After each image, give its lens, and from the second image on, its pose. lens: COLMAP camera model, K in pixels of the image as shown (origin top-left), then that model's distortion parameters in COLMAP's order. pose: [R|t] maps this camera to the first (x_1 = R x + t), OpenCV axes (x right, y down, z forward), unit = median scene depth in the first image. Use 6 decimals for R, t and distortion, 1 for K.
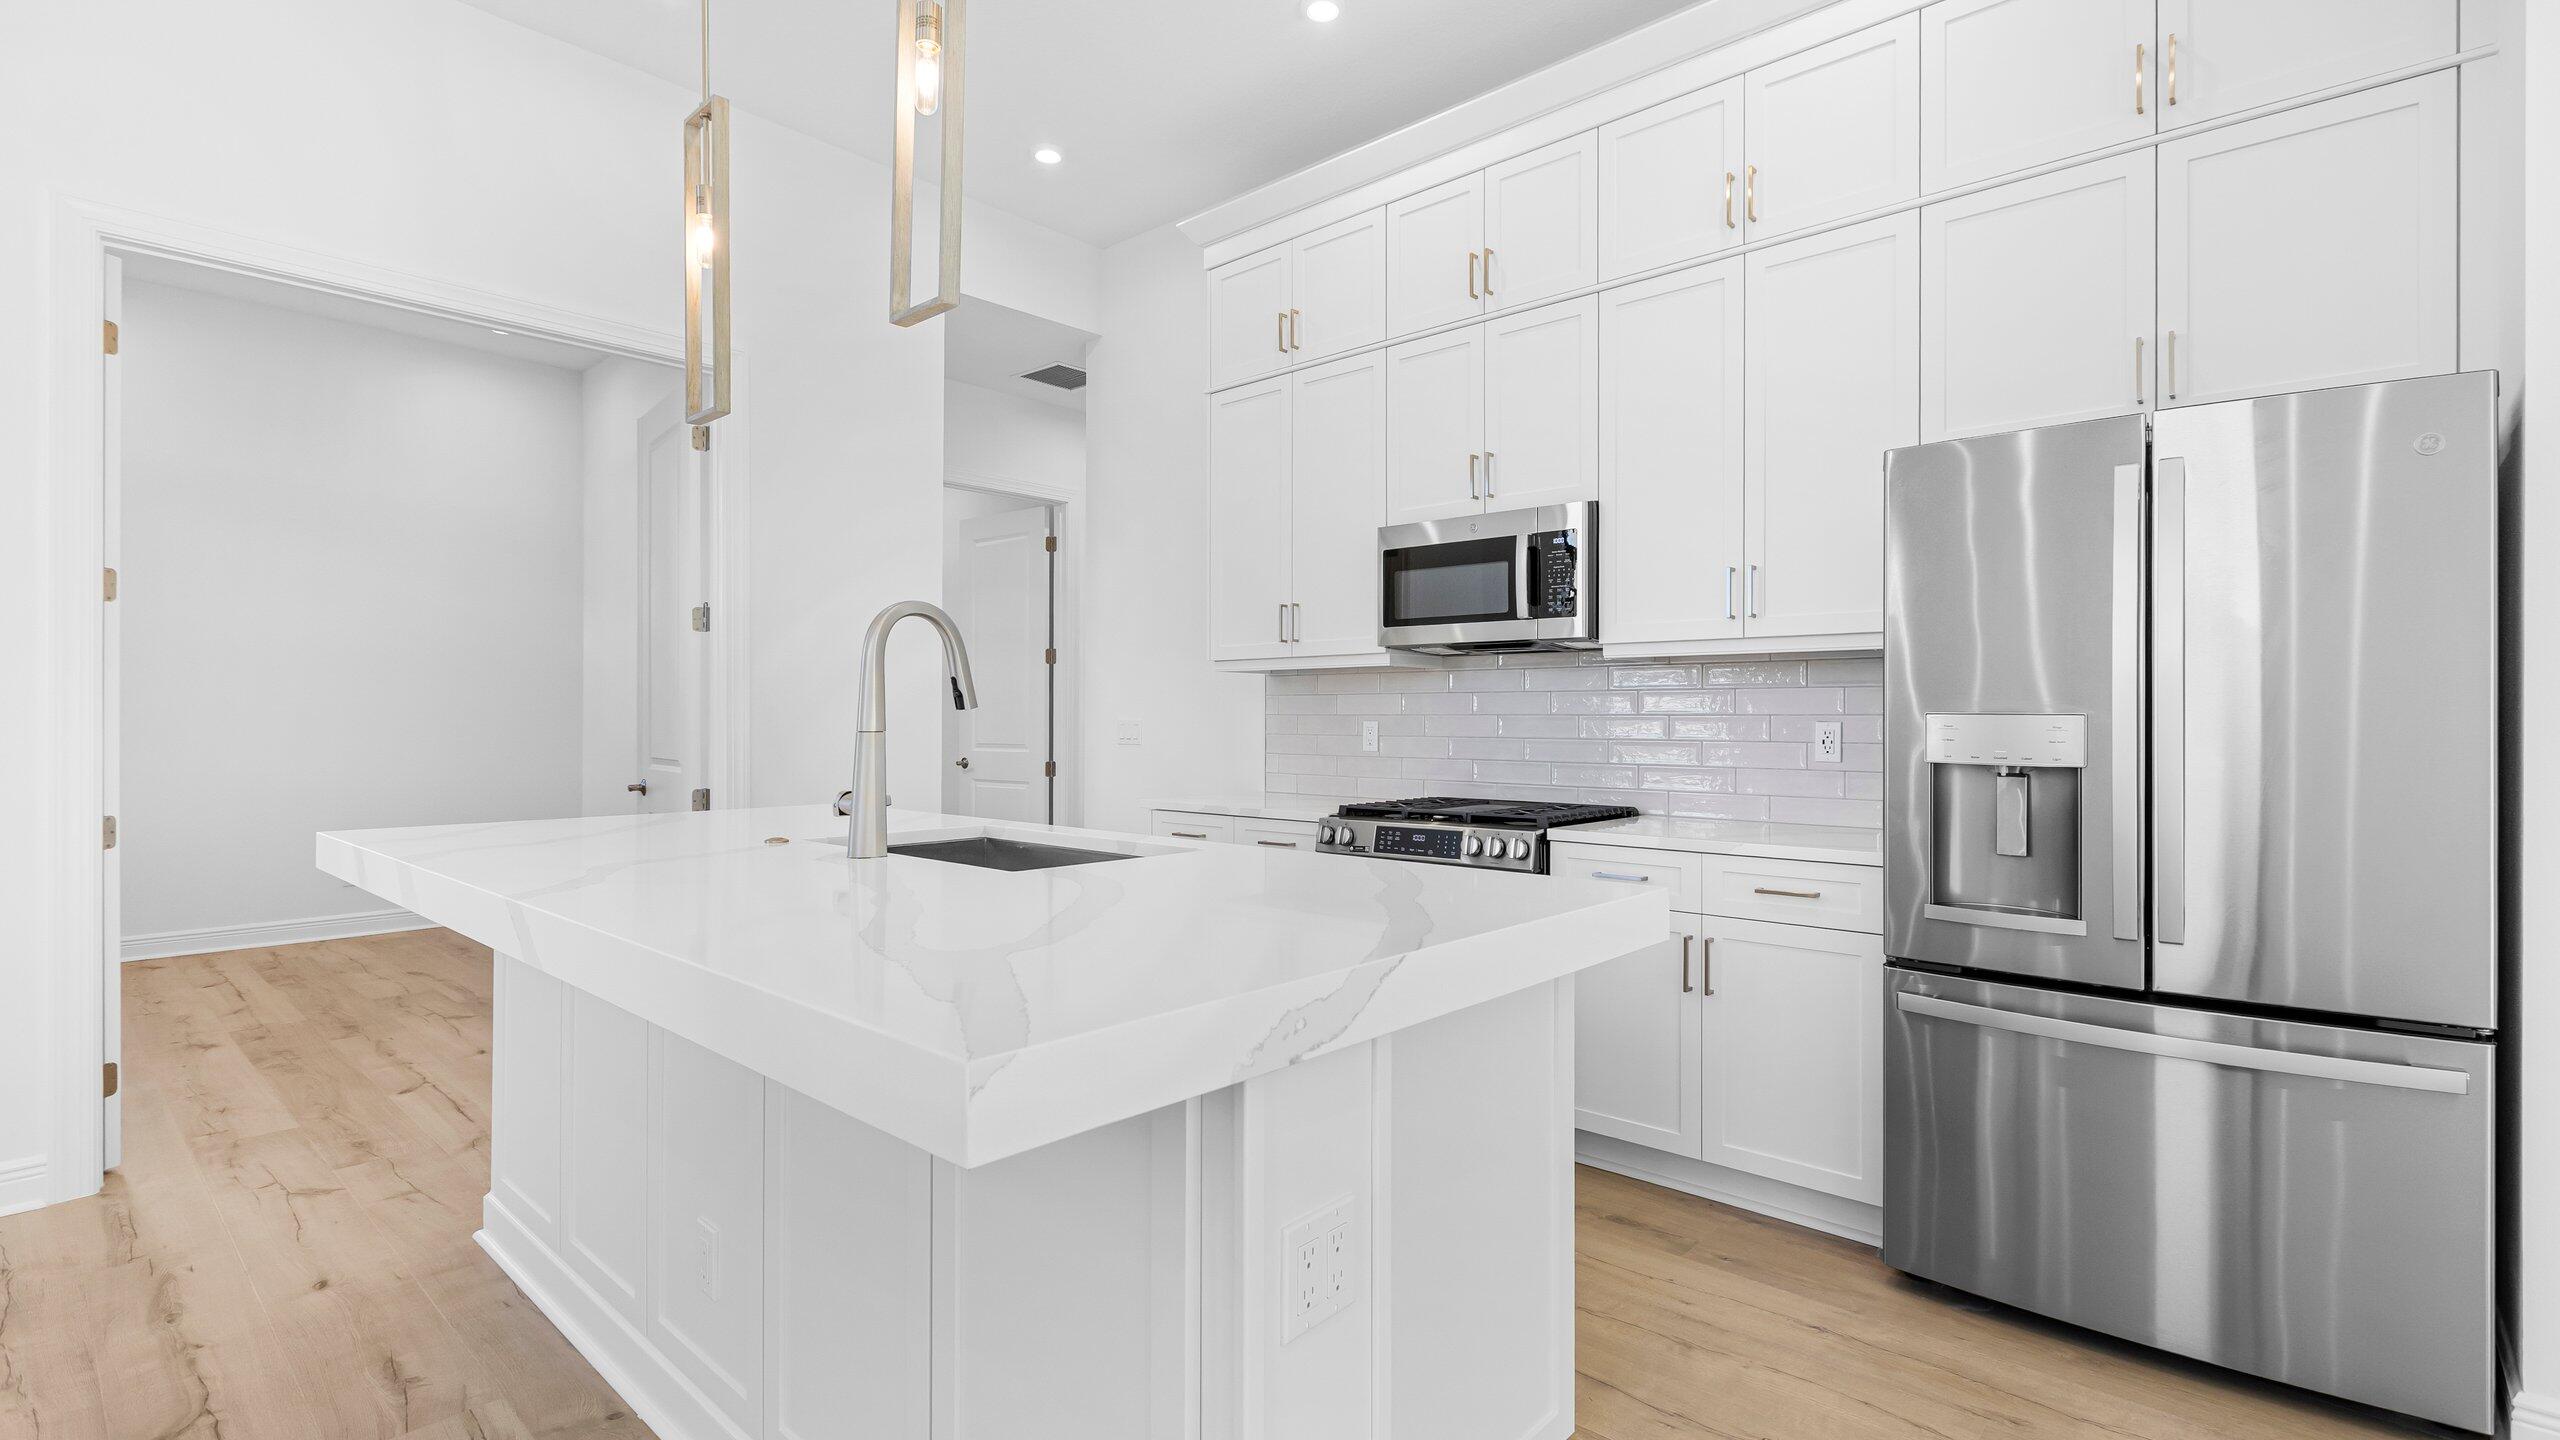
lens RADIAL K [[1142.1, 0, 1280.0], [0, 1142.1, 720.0], [0, 0, 1]] dist [0.000901, -0.000369]
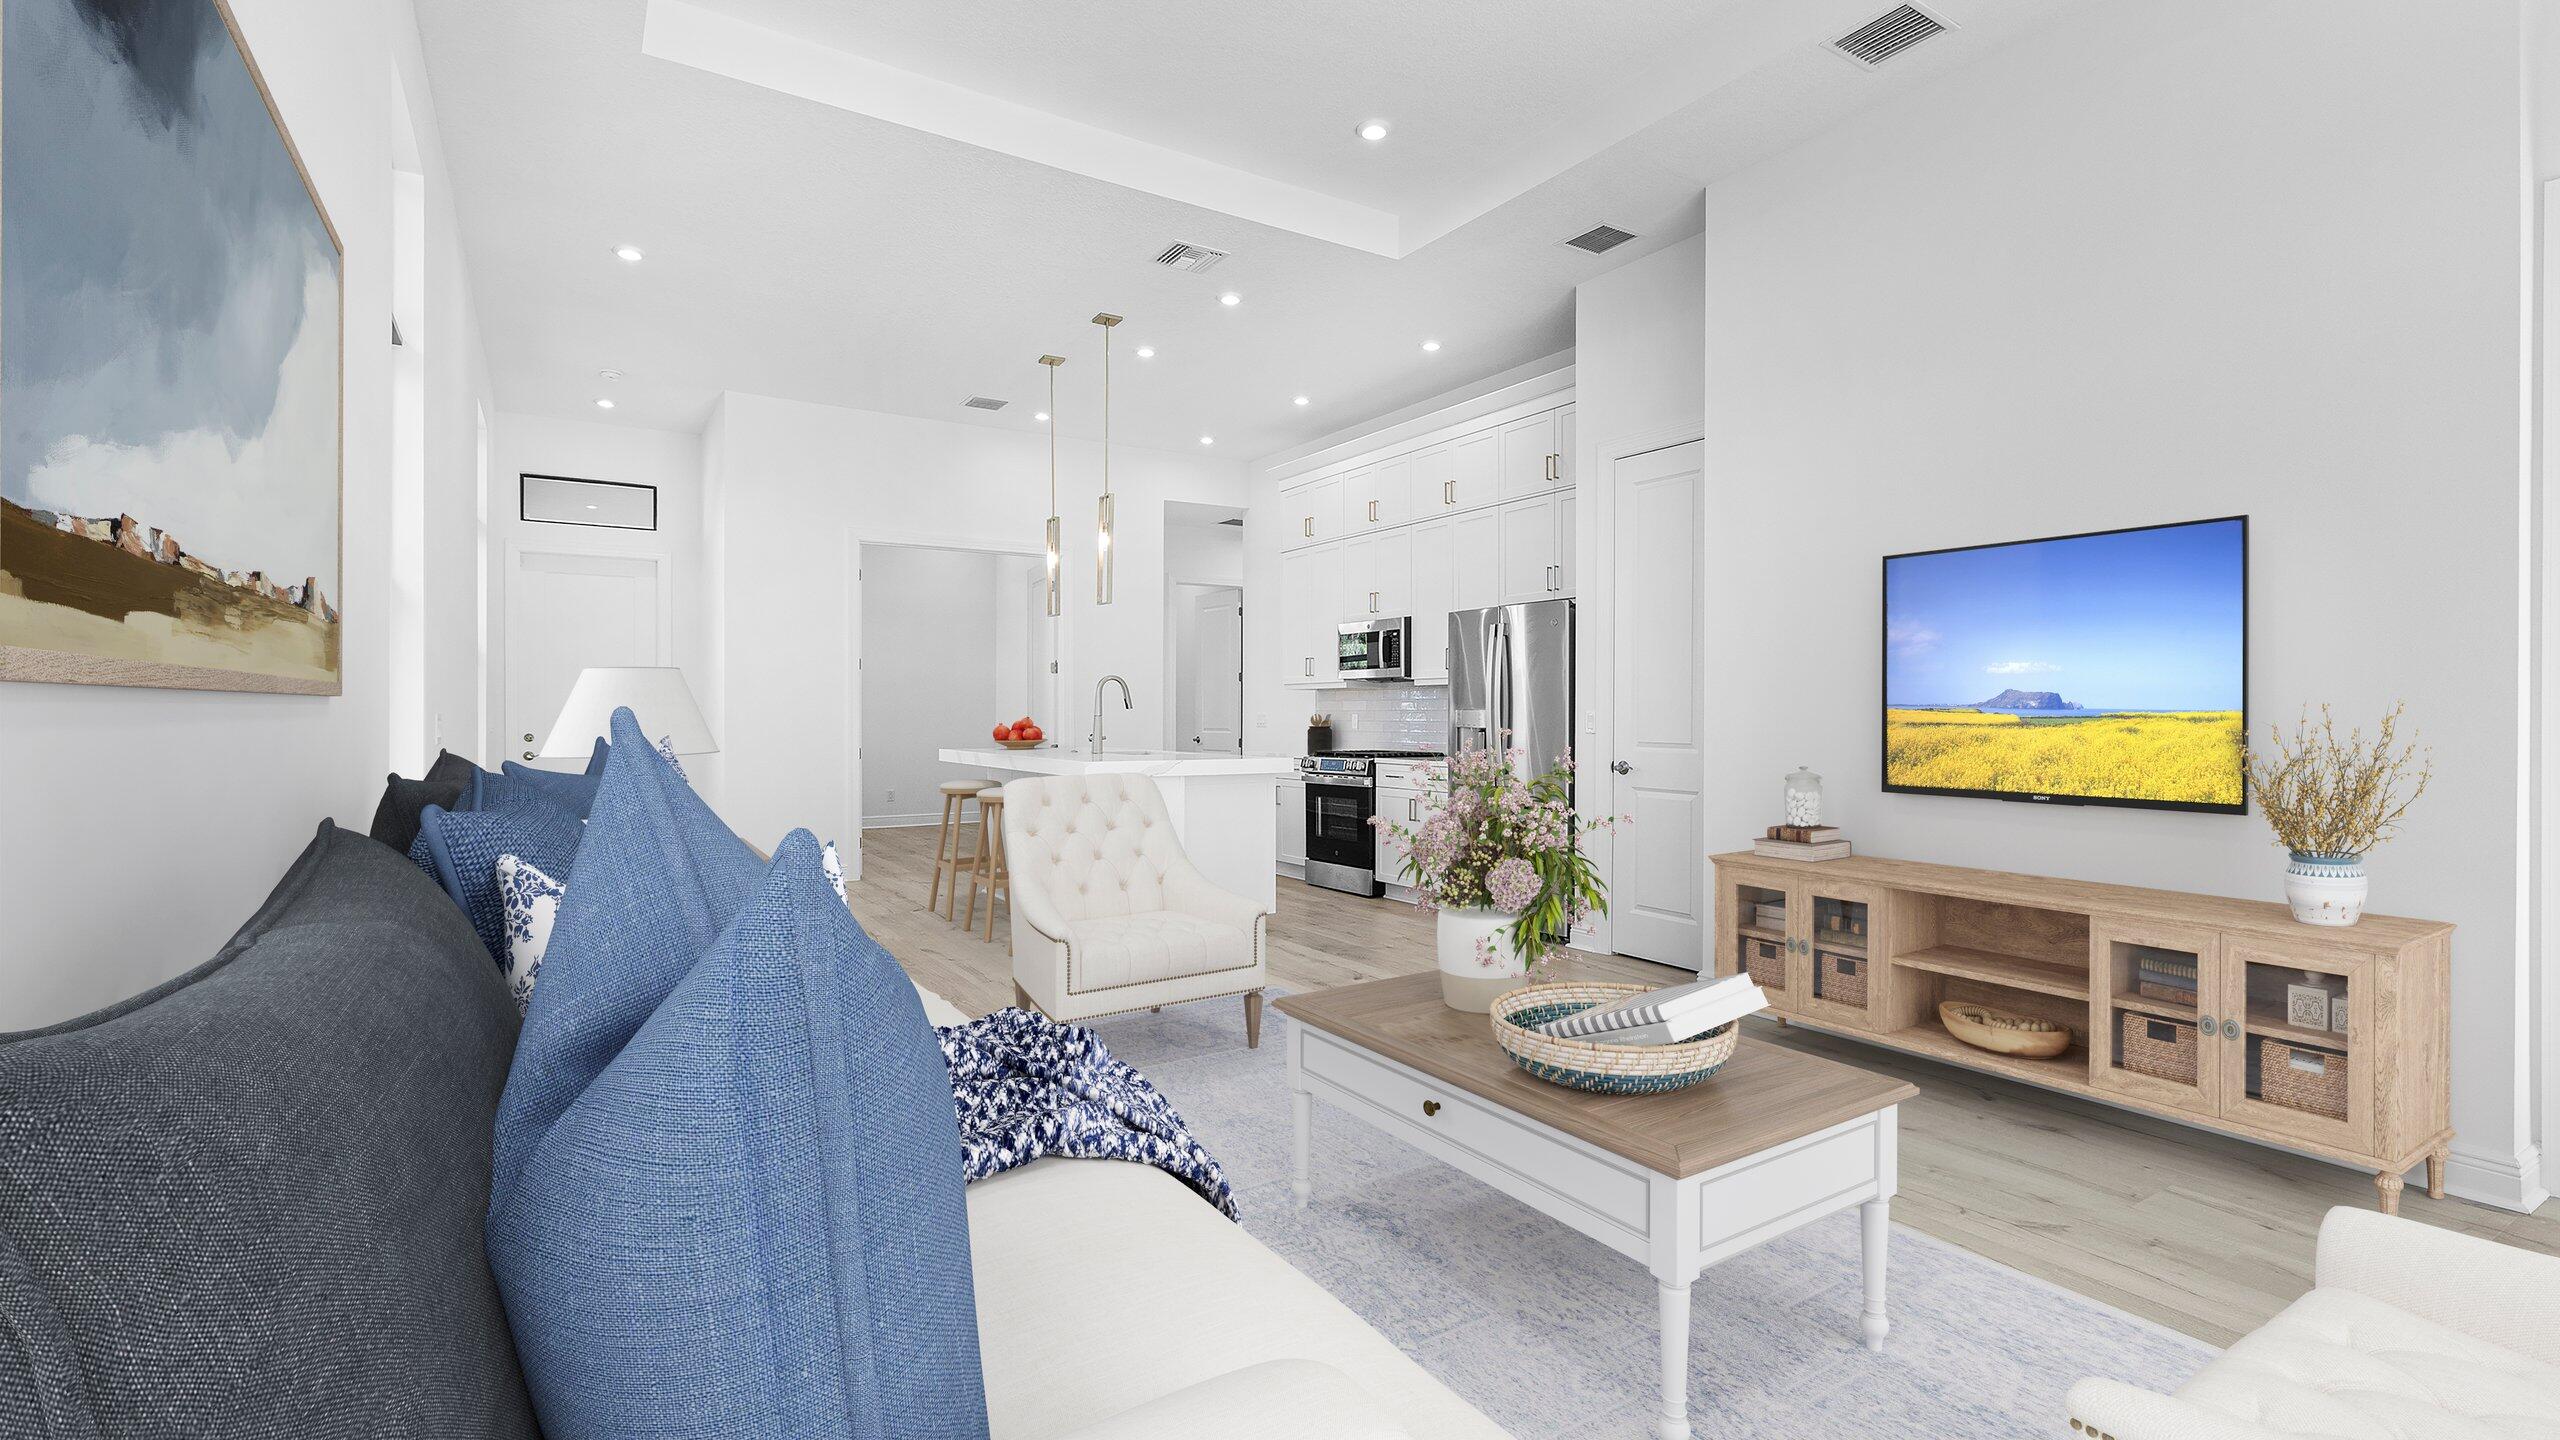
lens RADIAL K [[1142.1, 0, 1280.0], [0, 1142.1, 720.0], [0, 0, 1]] dist [0.000901, -0.000369]
pose [[0.961109, -0.002237, -0.276160, 0.648995], [0.003067, 0.999992, 0.002573, 0.008106], [0.276152, -0.003320, 0.961108, -1.245031]]
